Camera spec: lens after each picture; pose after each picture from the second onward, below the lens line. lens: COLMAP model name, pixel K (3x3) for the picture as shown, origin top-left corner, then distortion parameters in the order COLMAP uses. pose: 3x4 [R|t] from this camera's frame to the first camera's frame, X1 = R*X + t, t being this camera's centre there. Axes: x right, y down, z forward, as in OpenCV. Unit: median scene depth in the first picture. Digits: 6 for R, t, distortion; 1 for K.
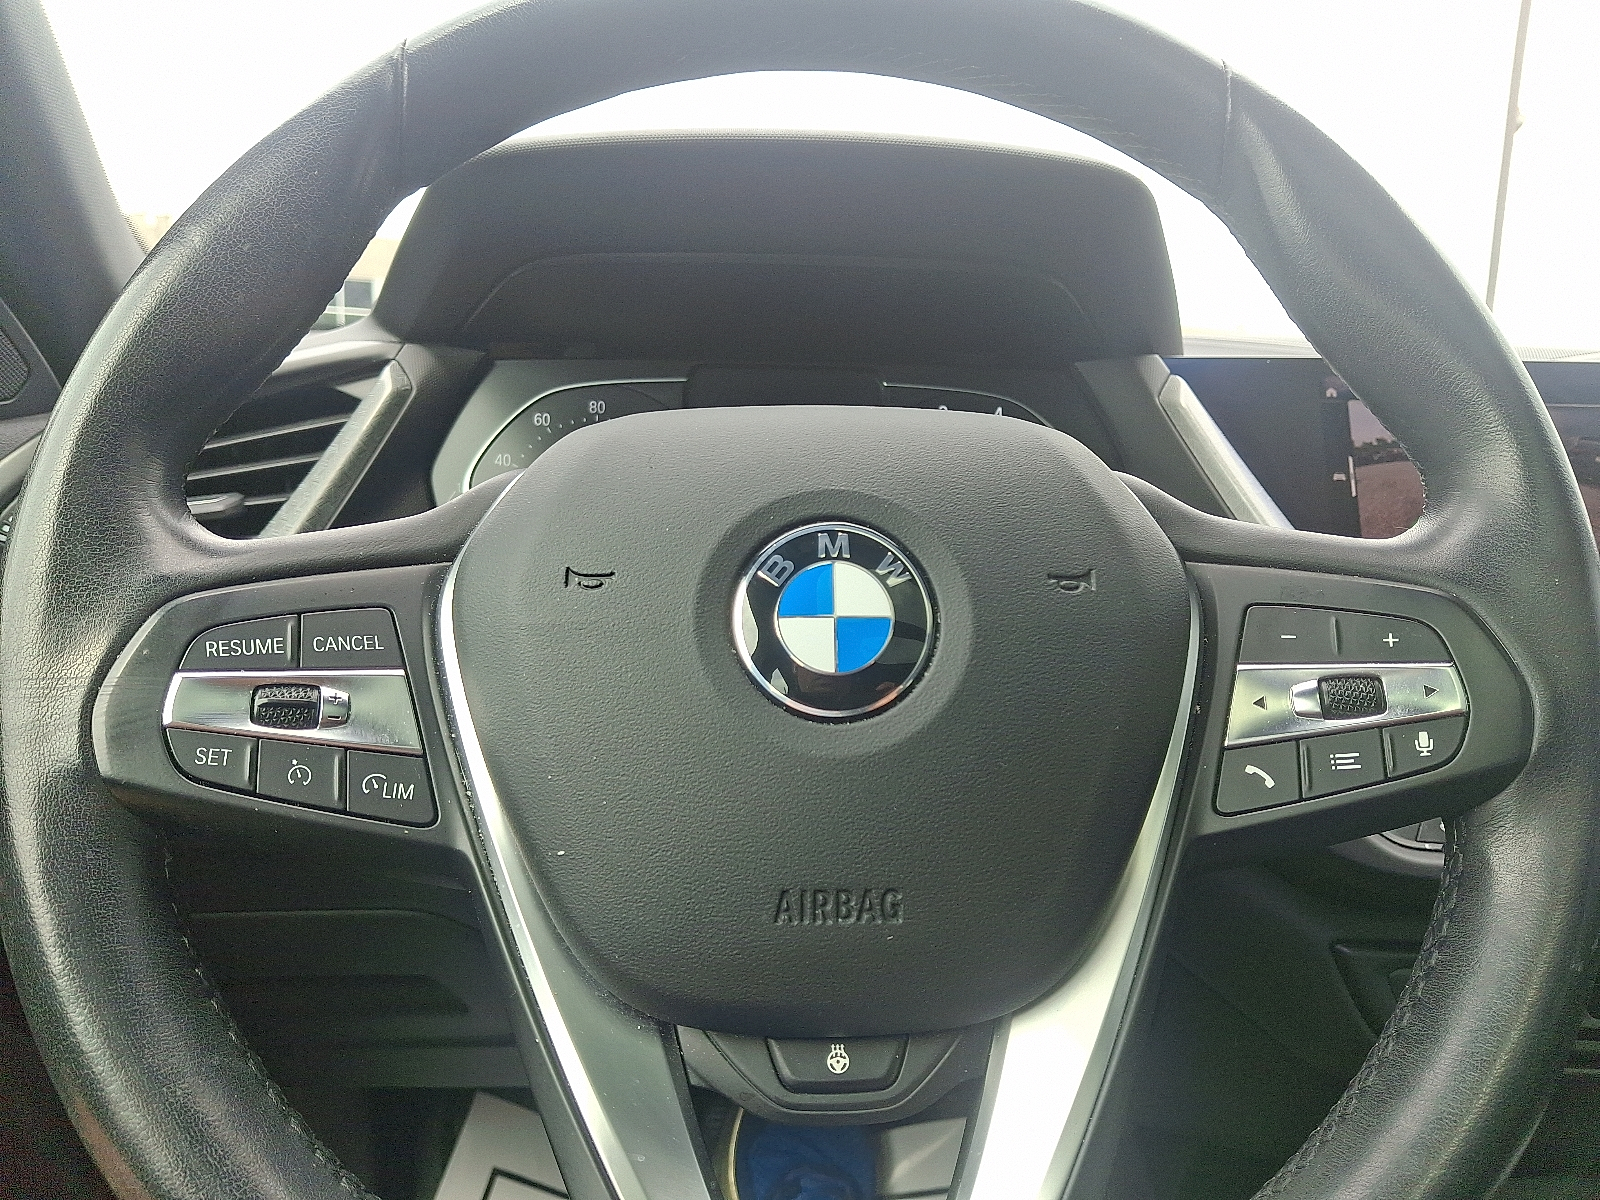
lens RADIAL K [[1181.4, 0, 800.0], [0, 1181.4, 600.0], [0, 0, 1]] dist [0.105226, -0.196268]
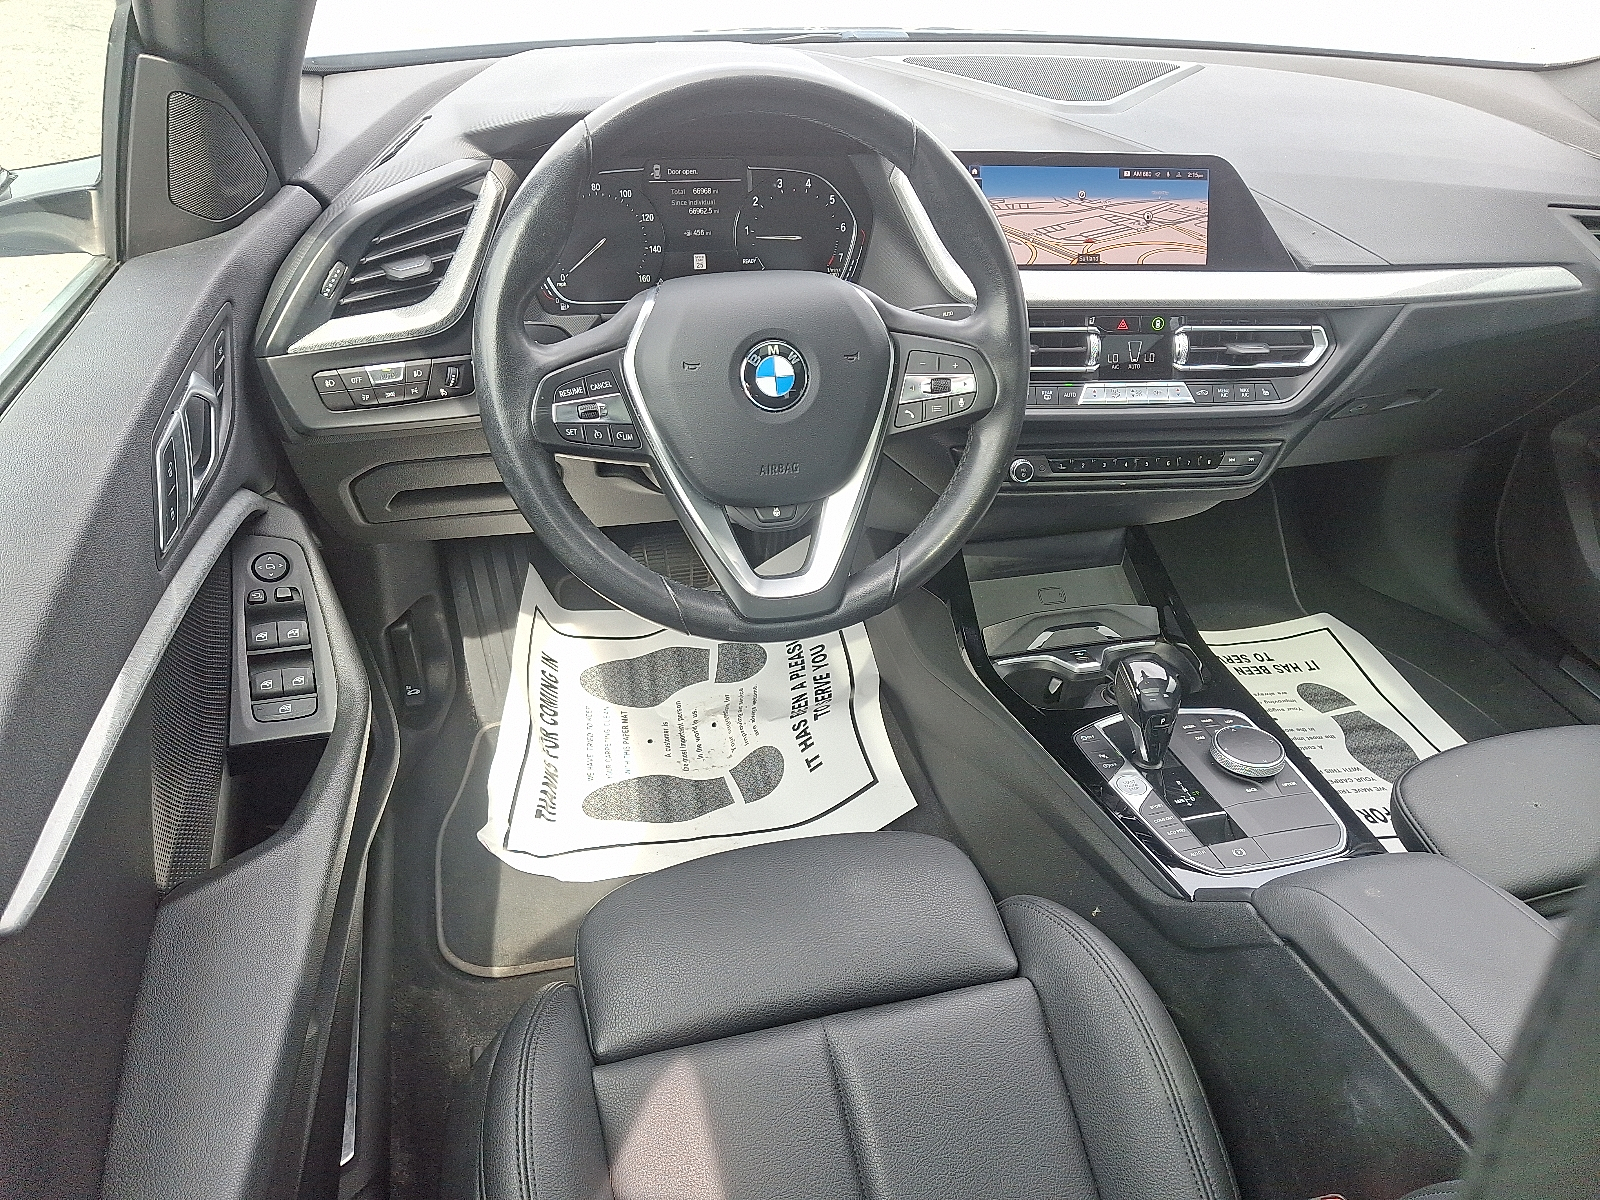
lens RADIAL K [[1250.2, 0, 800.0], [0, 1250.2, 600.0], [0, 0, 1]] dist [0.002277, -0.000055]
pose [[0.976218, -0.078764, 0.201978, -0.555398], [-0.018086, 0.898829, 0.437927, -0.809079], [-0.216037, -0.431165, 0.876028, -1.898777]]
